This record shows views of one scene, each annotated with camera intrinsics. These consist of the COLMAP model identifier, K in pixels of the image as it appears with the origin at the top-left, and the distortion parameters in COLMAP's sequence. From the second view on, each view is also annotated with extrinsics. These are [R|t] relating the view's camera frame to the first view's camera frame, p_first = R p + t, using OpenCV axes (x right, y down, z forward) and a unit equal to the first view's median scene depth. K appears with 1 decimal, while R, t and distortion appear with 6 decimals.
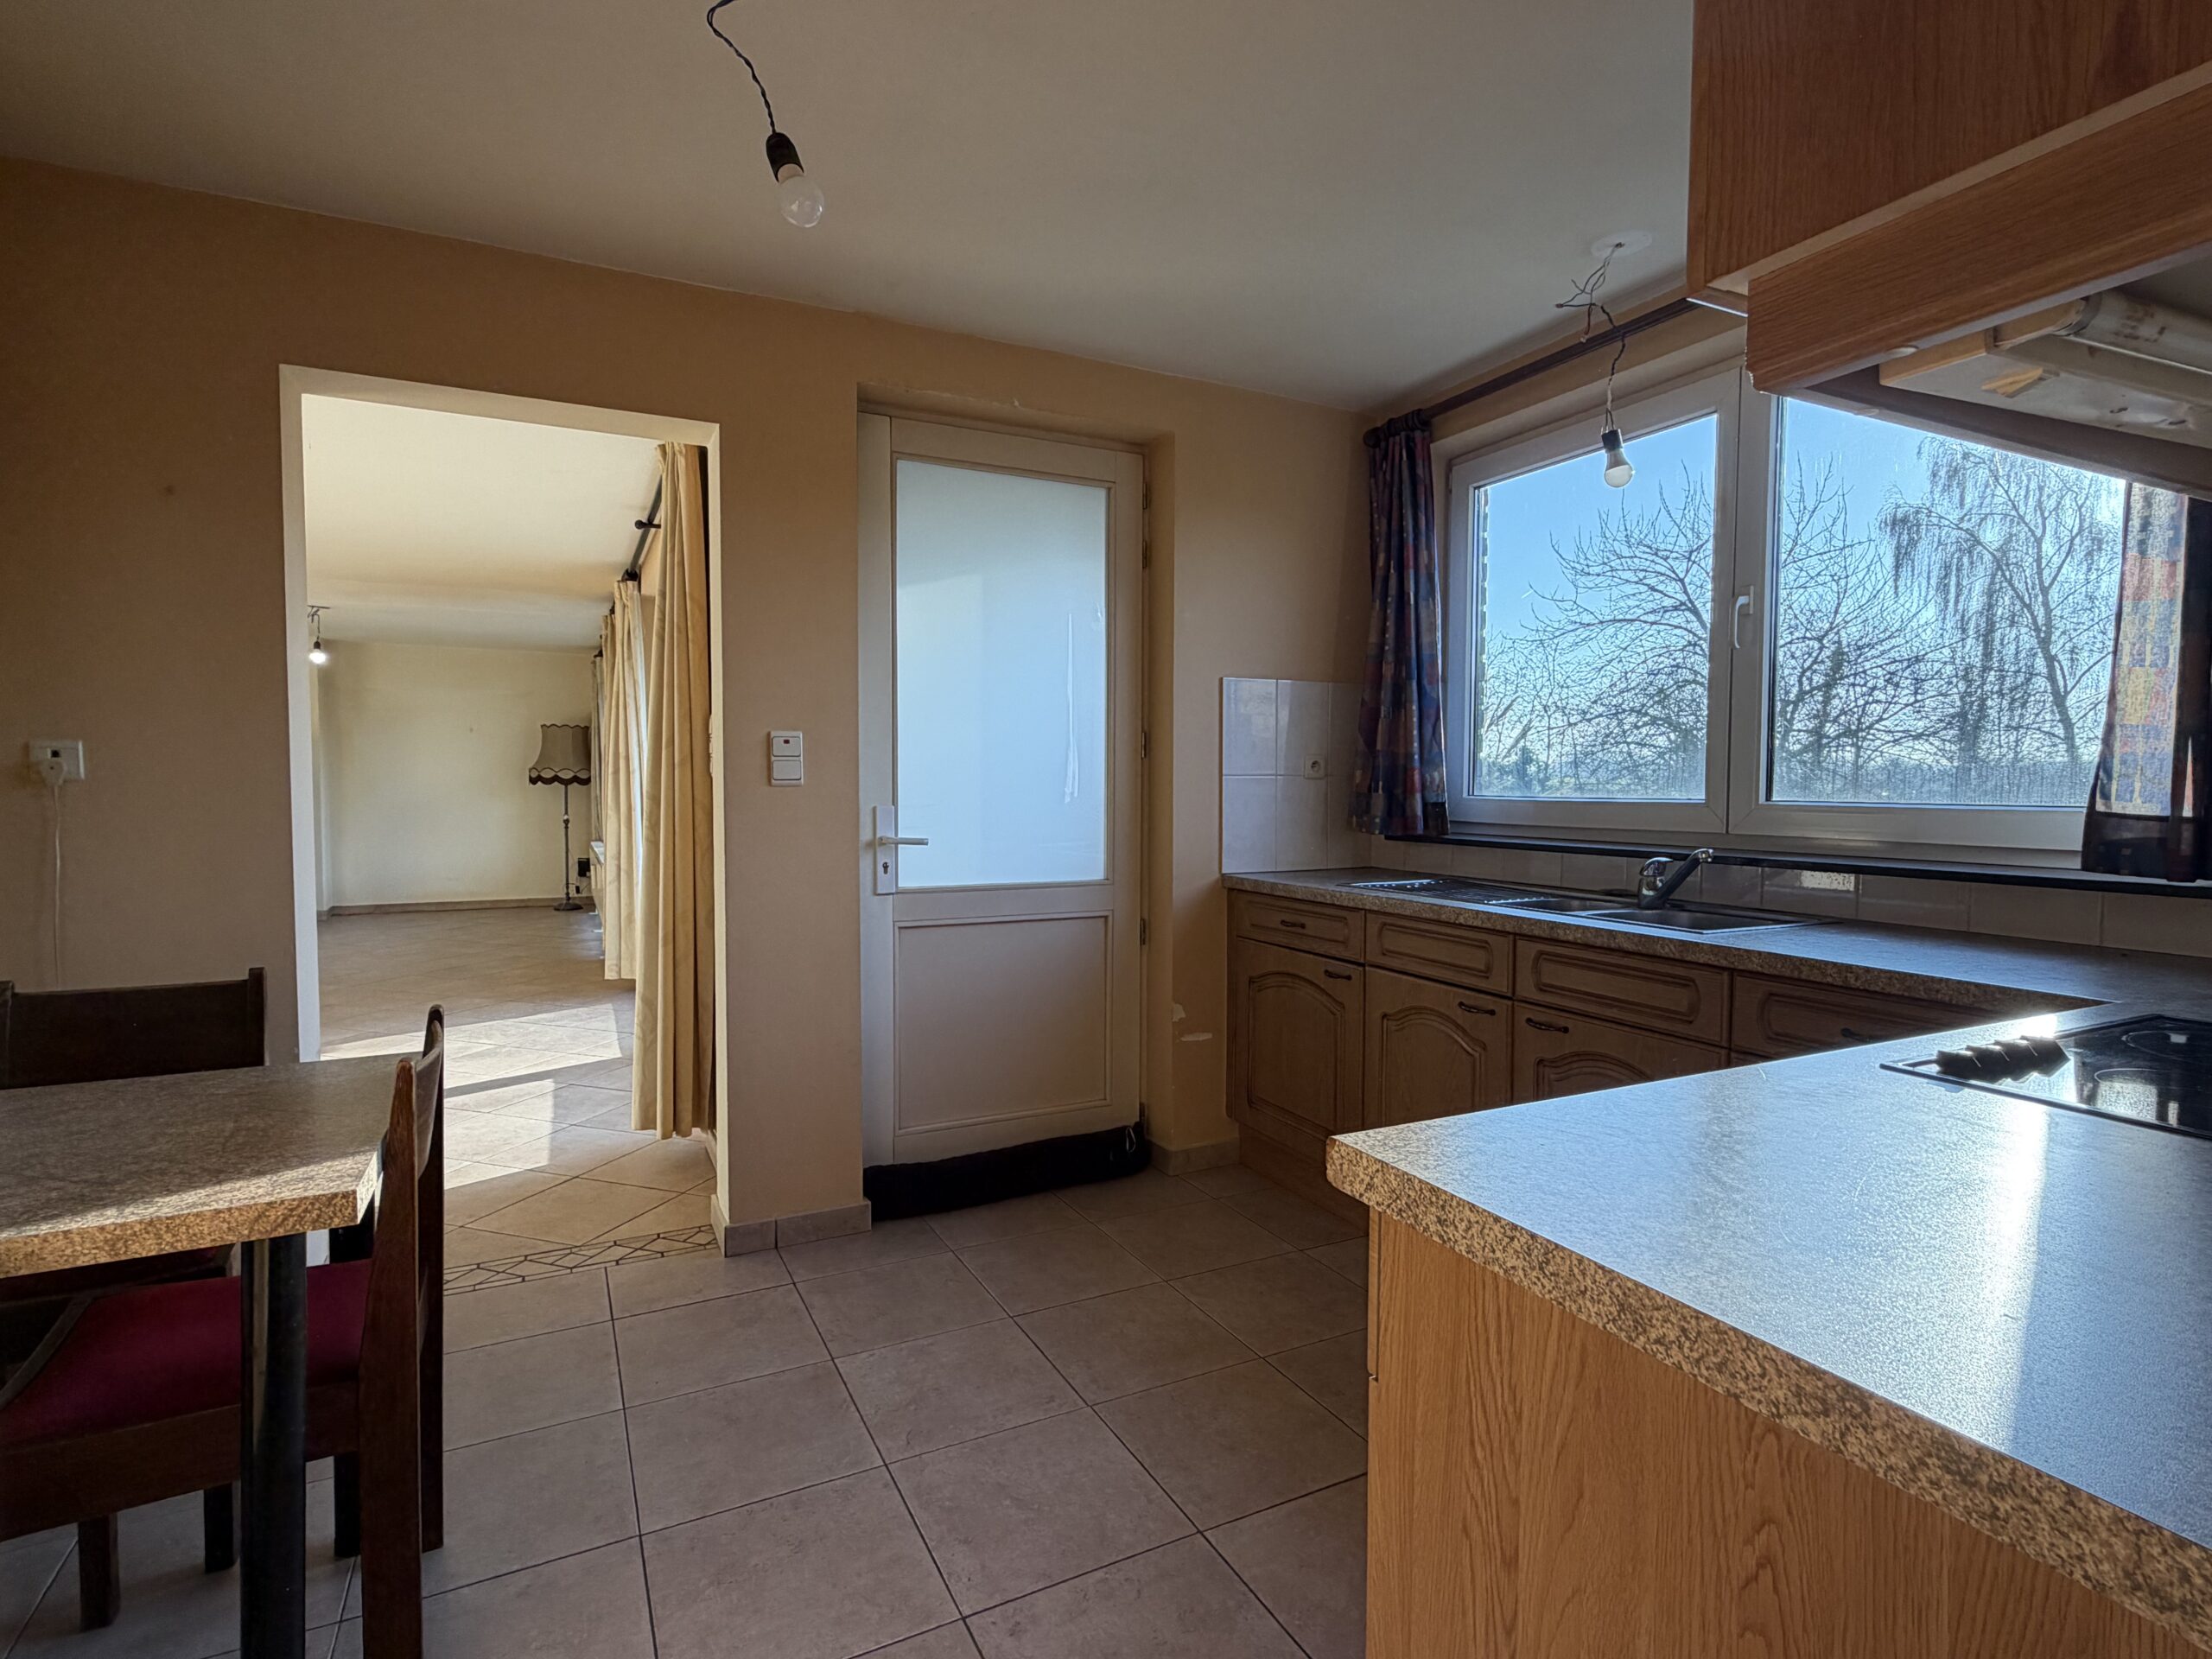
lens RADIAL K [[1106.9, 0, 1105.2], [0, 1106.9, 834.8], [0, 0, 1]] dist [0.000410, 0.001002]
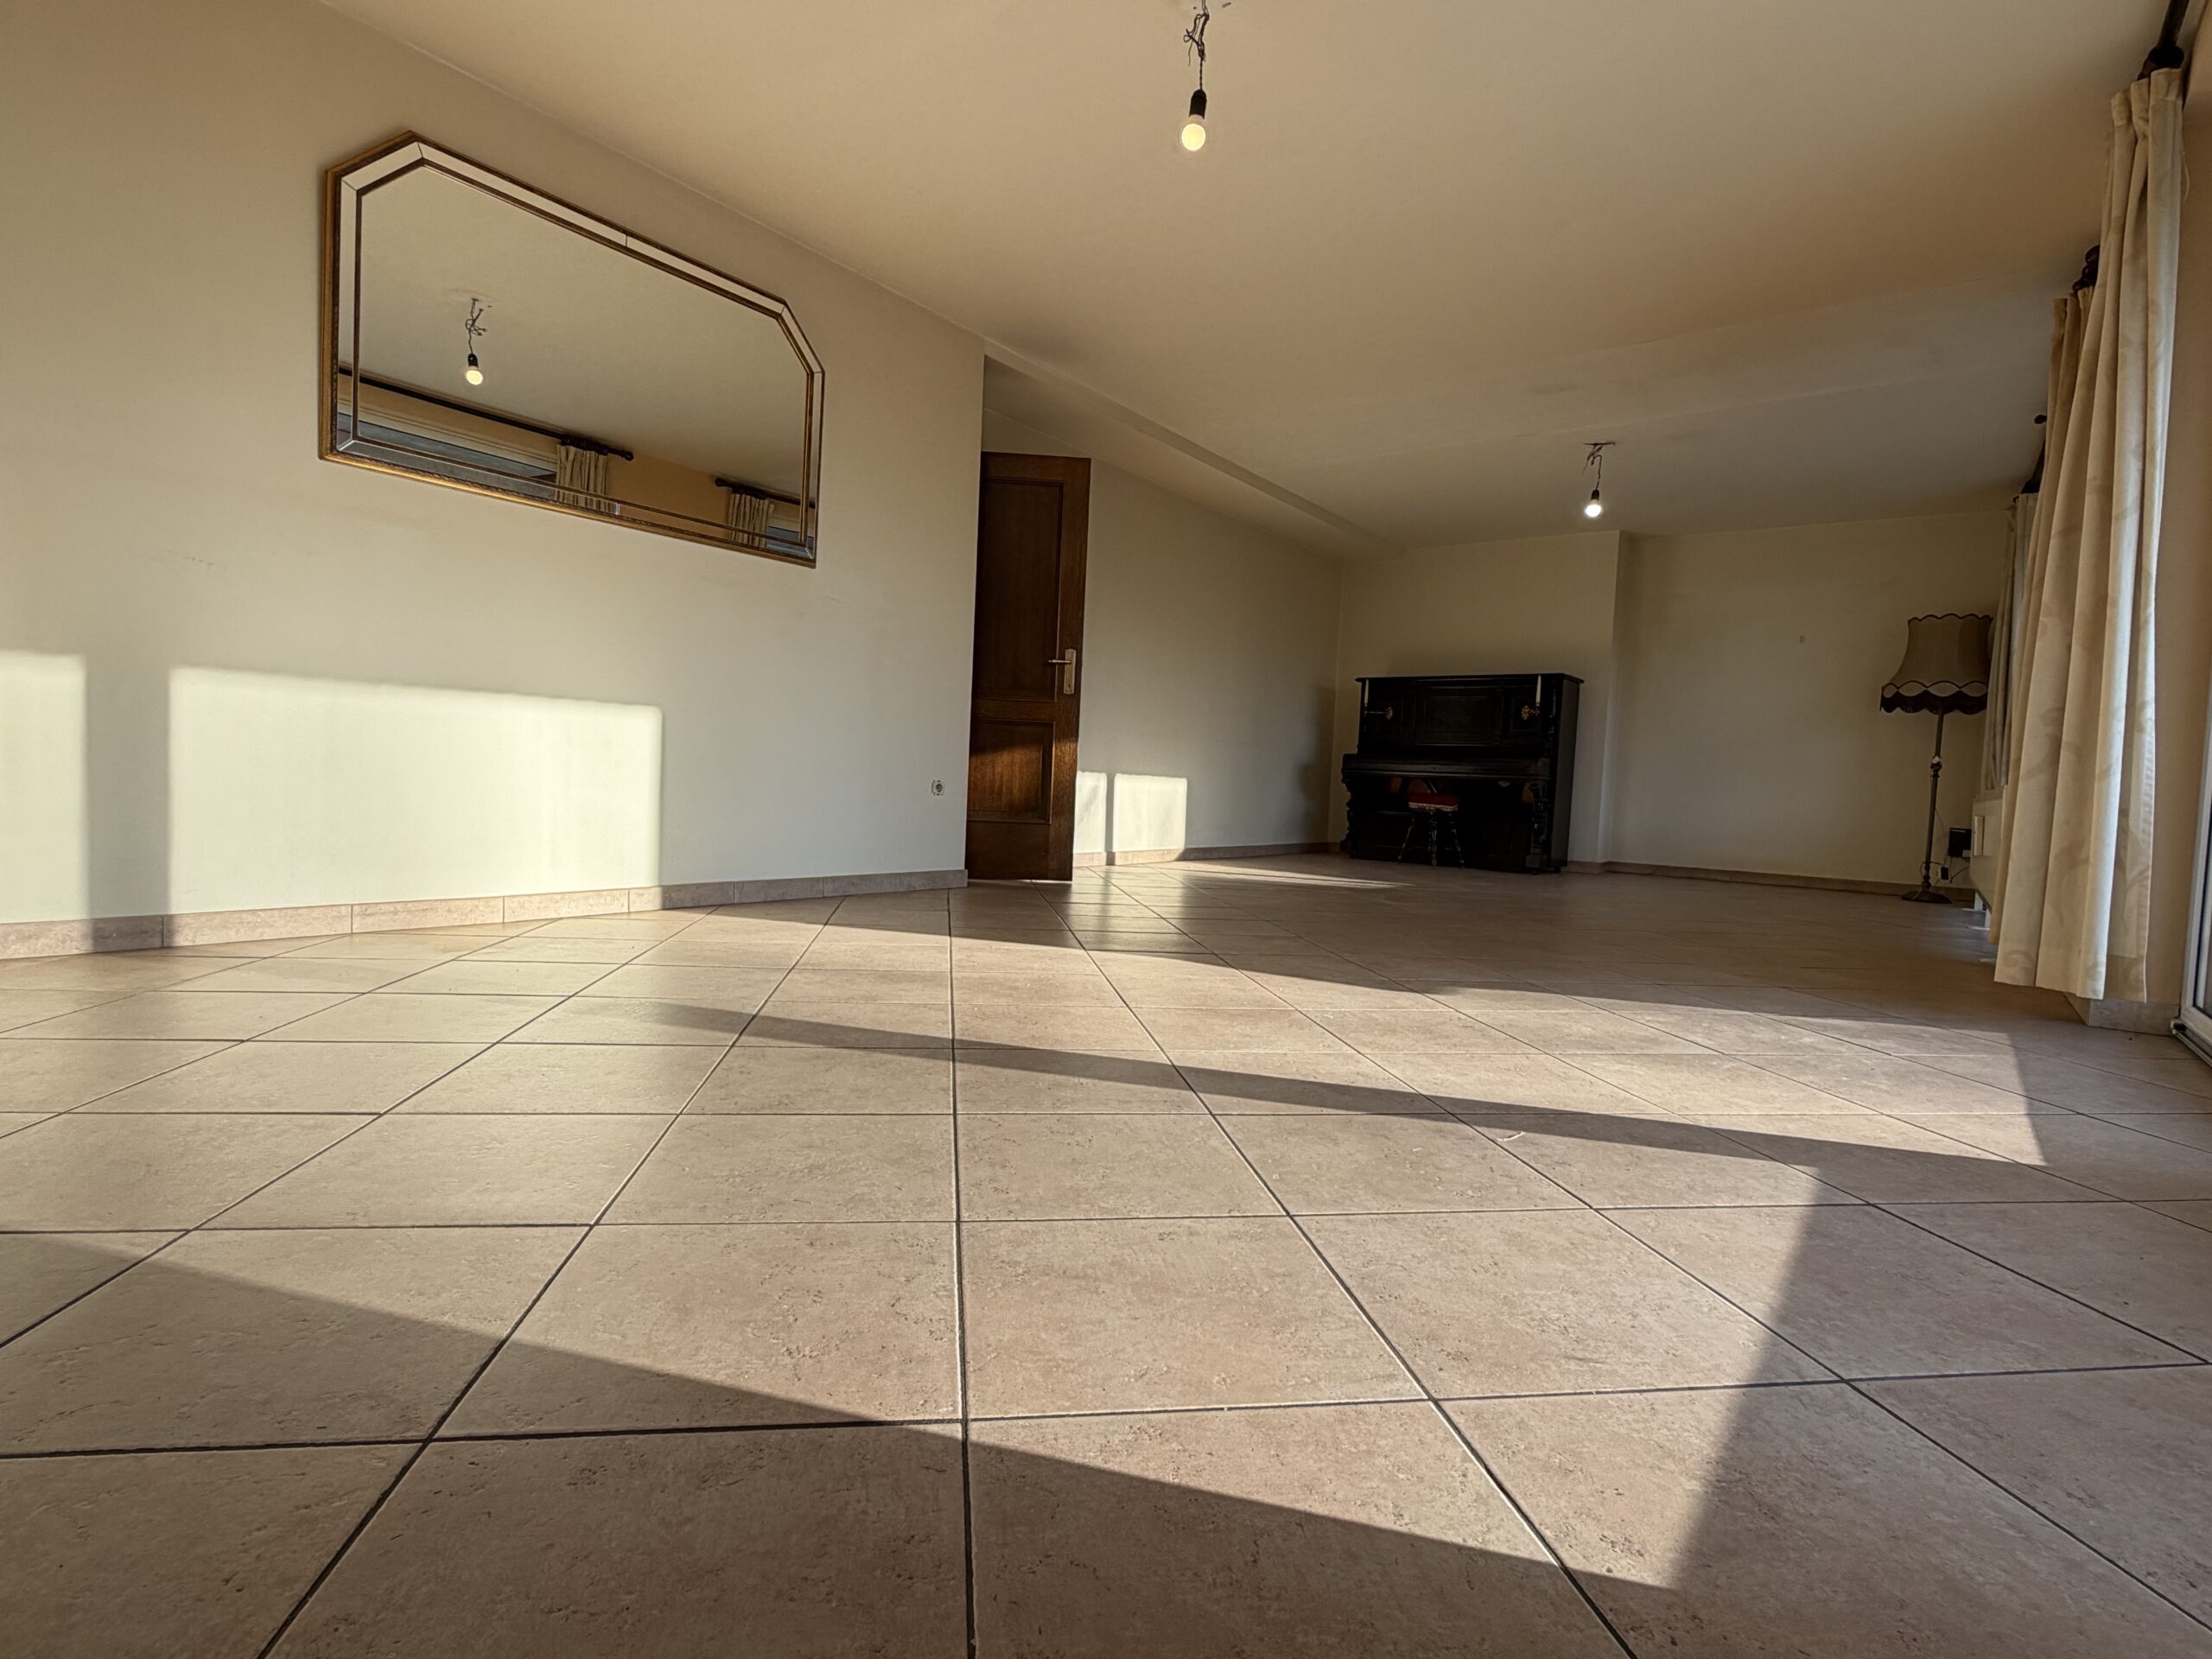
lens RADIAL K [[1106.9, 0, 1105.2], [0, 1106.9, 834.8], [0, 0, 1]] dist [0.000410, 0.001002]
pose [[0.453388, 0.060062, -0.889287, -0.123343], [-0.086025, 0.996018, 0.023412, 0.053066], [0.887152, 0.065886, 0.456749, 0.264716]]
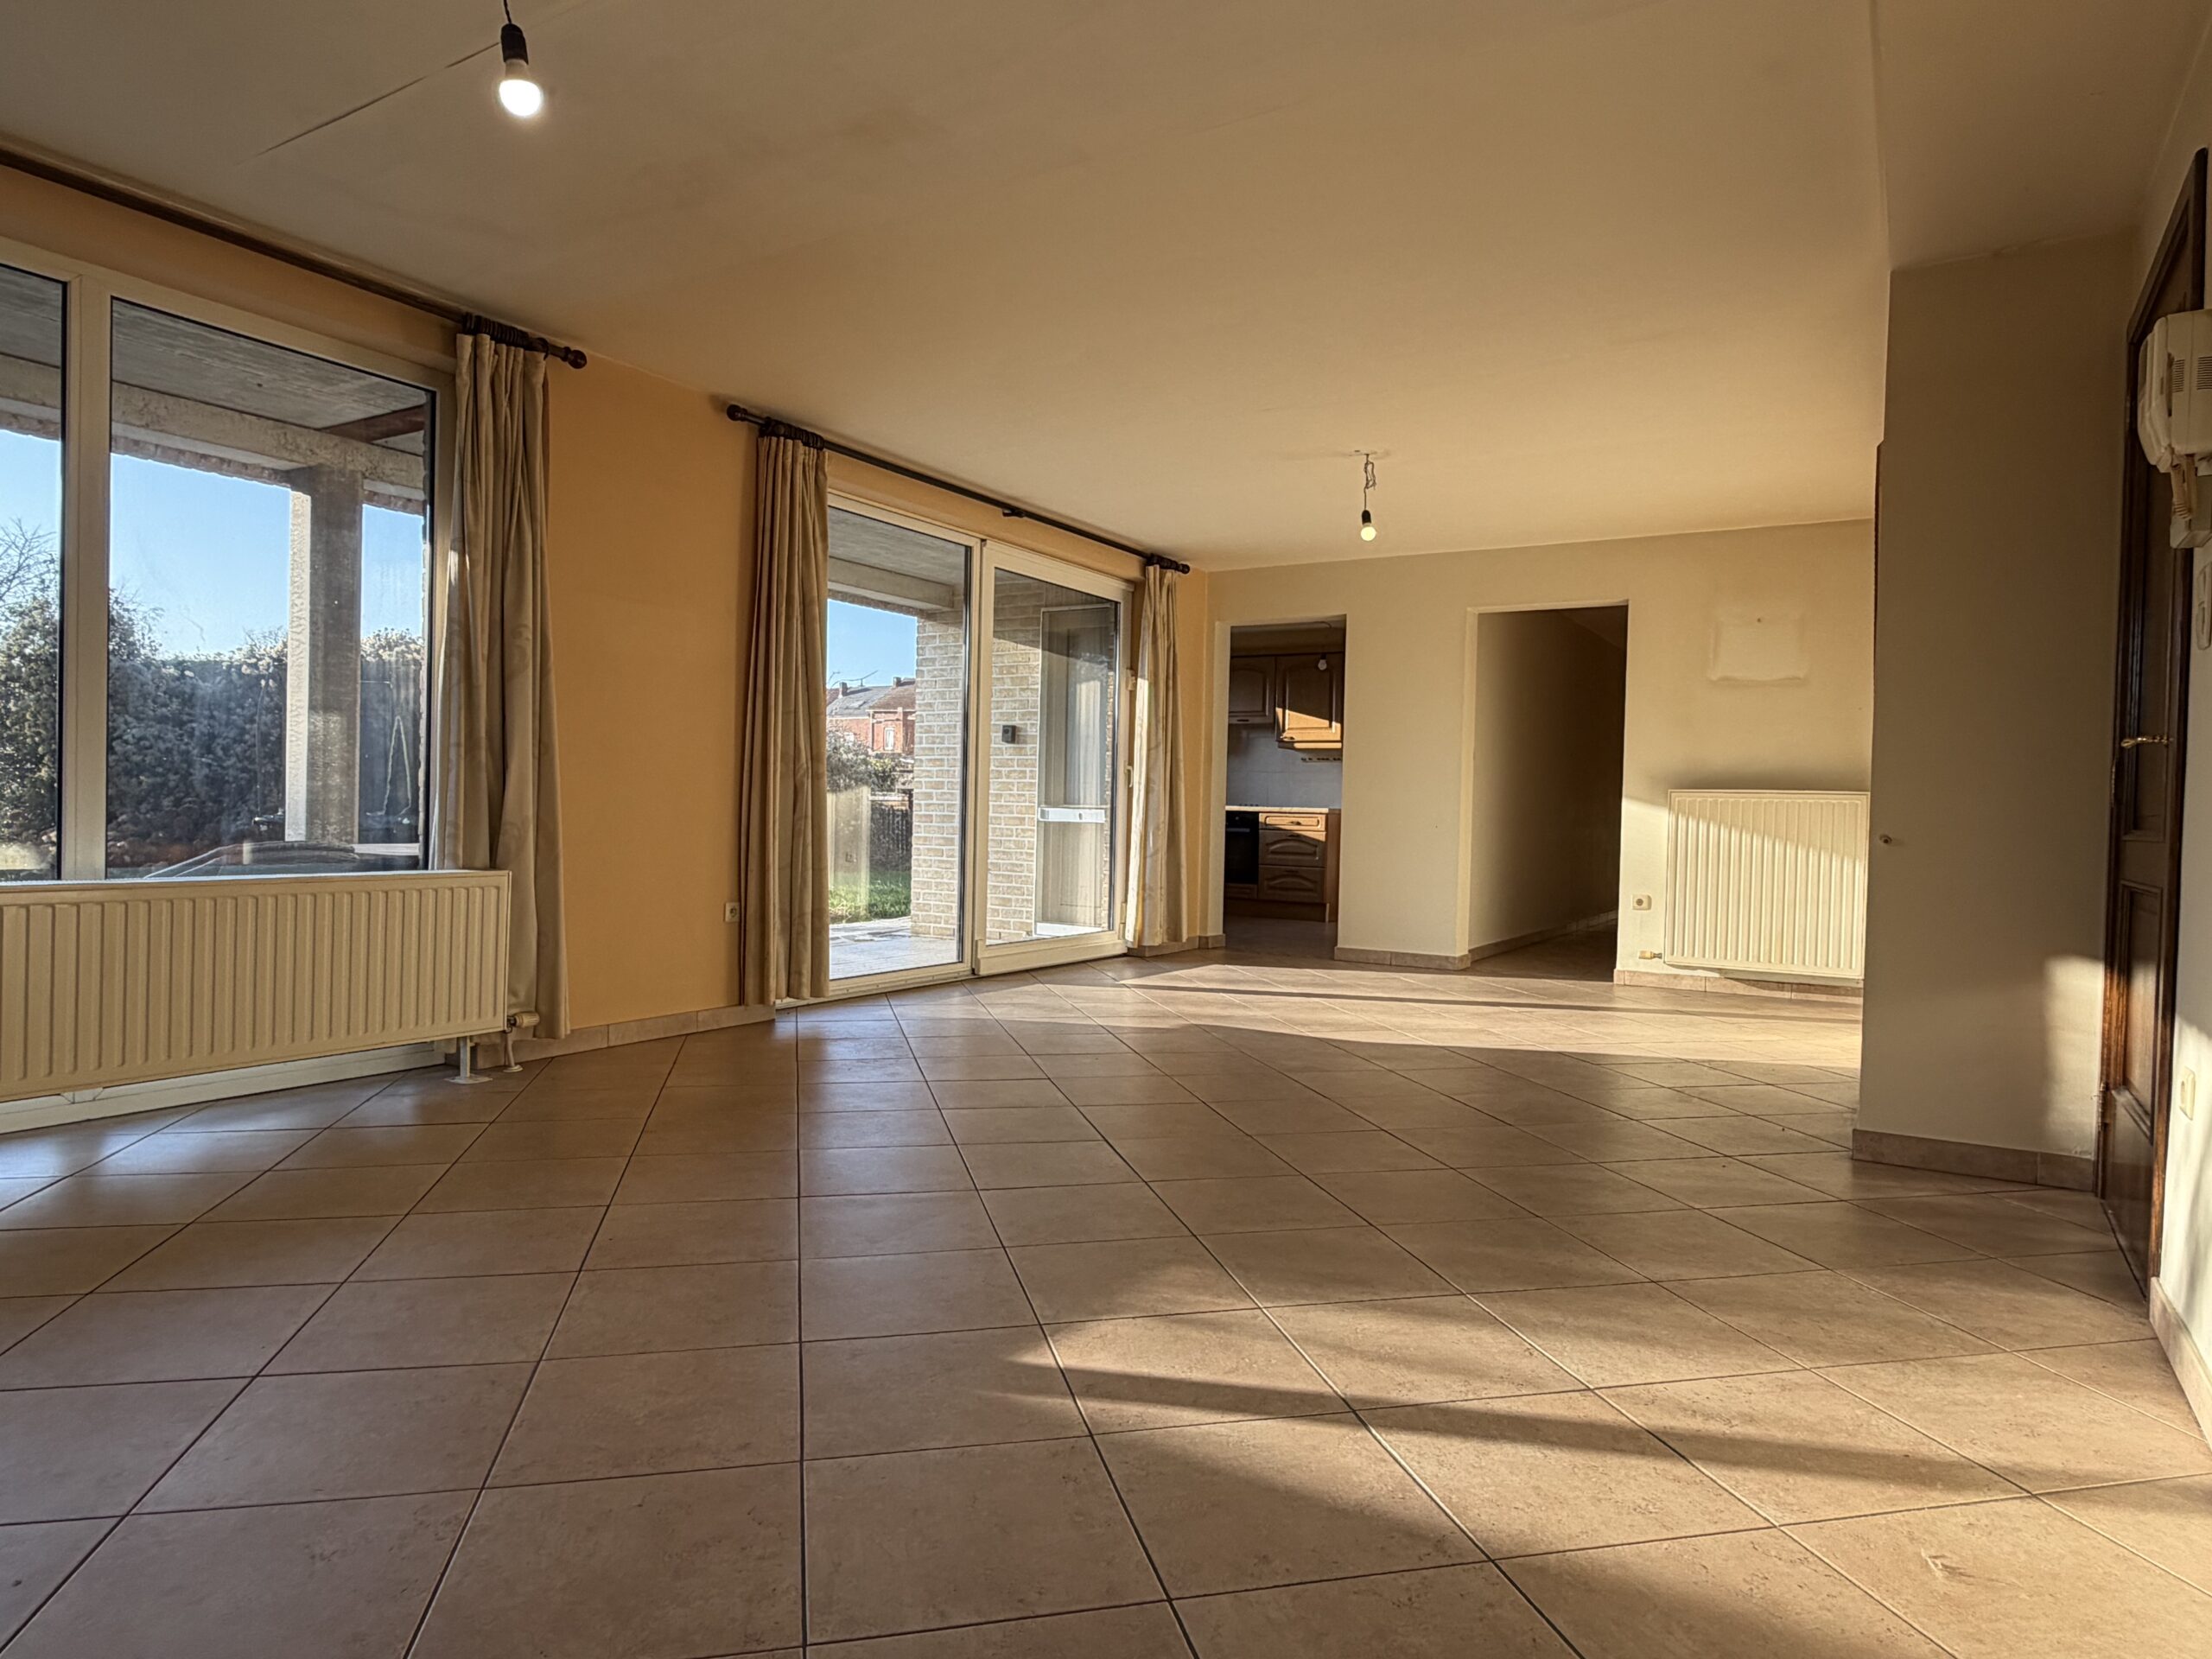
lens RADIAL K [[1333.6, 0, 1111.1], [0, 1333.6, 826.0], [0, 0, 1]] dist [0.004587, 0.000538]
pose [[-0.527455, -0.025695, 0.849195, -0.745752], [0.018925, 0.998939, 0.041981, -0.007216], [-0.849372, 0.038213, -0.526409, 0.757632]]
